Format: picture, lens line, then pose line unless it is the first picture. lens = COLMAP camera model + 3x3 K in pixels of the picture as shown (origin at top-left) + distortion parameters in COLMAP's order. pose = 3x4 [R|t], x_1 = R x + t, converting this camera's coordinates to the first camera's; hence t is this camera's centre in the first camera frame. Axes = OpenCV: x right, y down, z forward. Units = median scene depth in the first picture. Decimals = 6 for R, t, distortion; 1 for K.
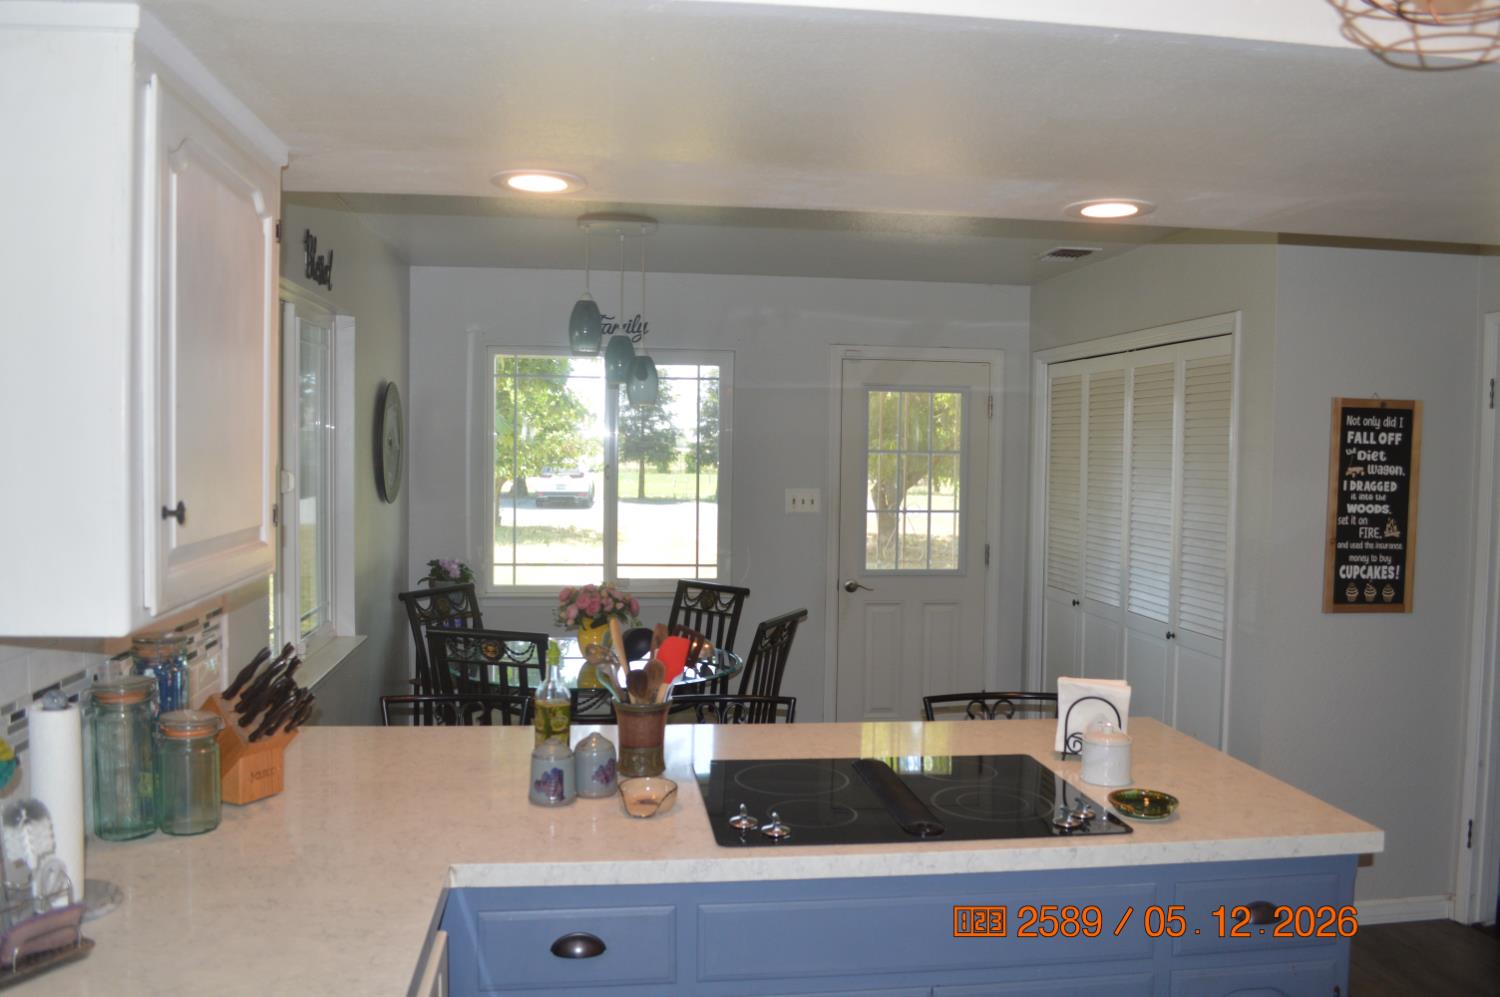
lens RADIAL K [[1187.6, 0, 764.2], [0, 1187.6, 509.0], [0, 0, 1]] dist [-0.087664, 0.013843]
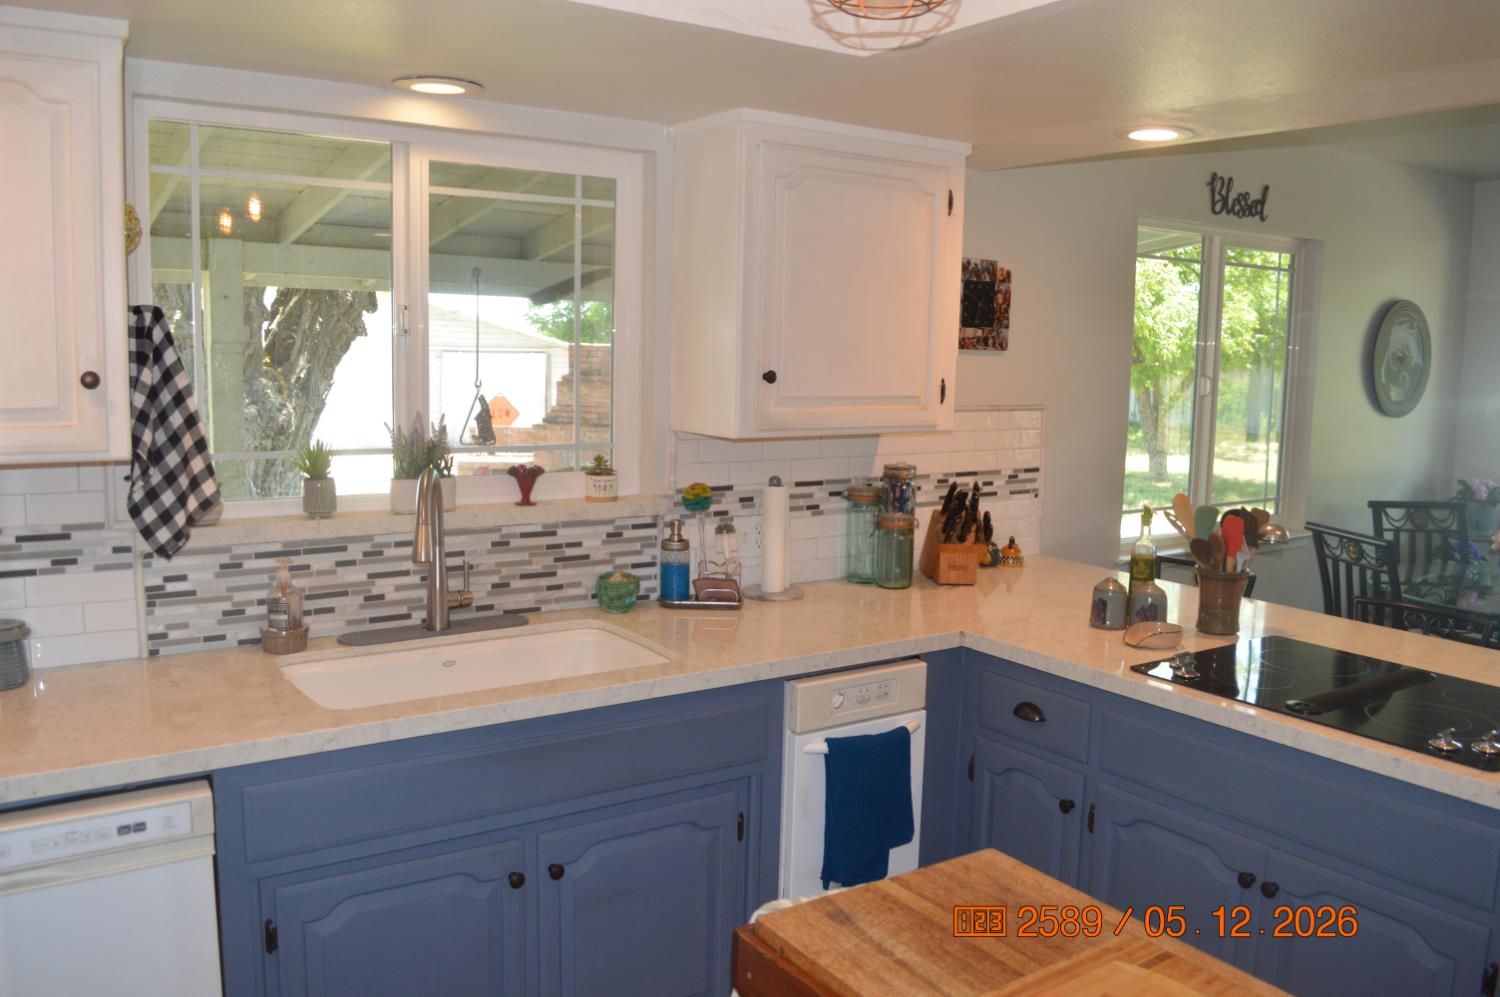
lens RADIAL K [[1187.6, 0, 744.5], [0, 1187.6, 509.4], [0, 0, 1]] dist [-0.087664, 0.013843]
pose [[0.428701, 0.109698, -0.896762, 0.302819], [-0.056037, 0.993919, 0.094794, 0.009358], [0.901707, 0.009613, 0.432241, 0.036329]]
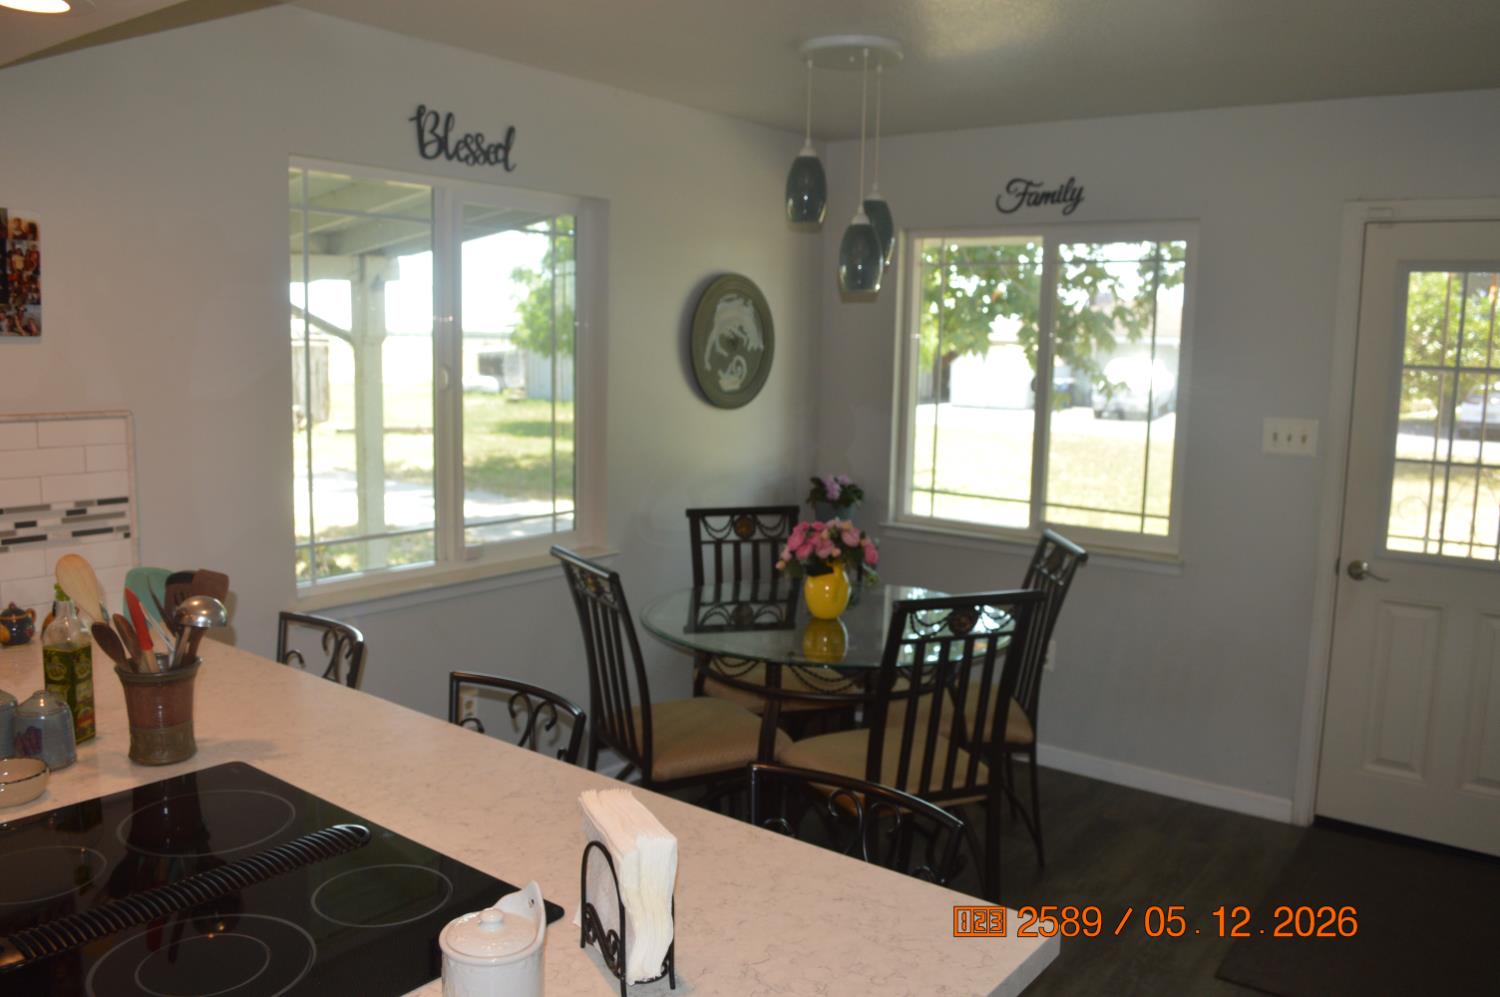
lens RADIAL K [[1187.6, 0, 773.2], [0, 1187.6, 508.6], [0, 0, 1]] dist [-0.087664, 0.013843]
pose [[0.710618, 0.100116, -0.696419, 0.292274], [-0.051089, 0.994554, 0.090844, -0.011549], [0.701721, -0.028976, 0.711863, 0.316872]]
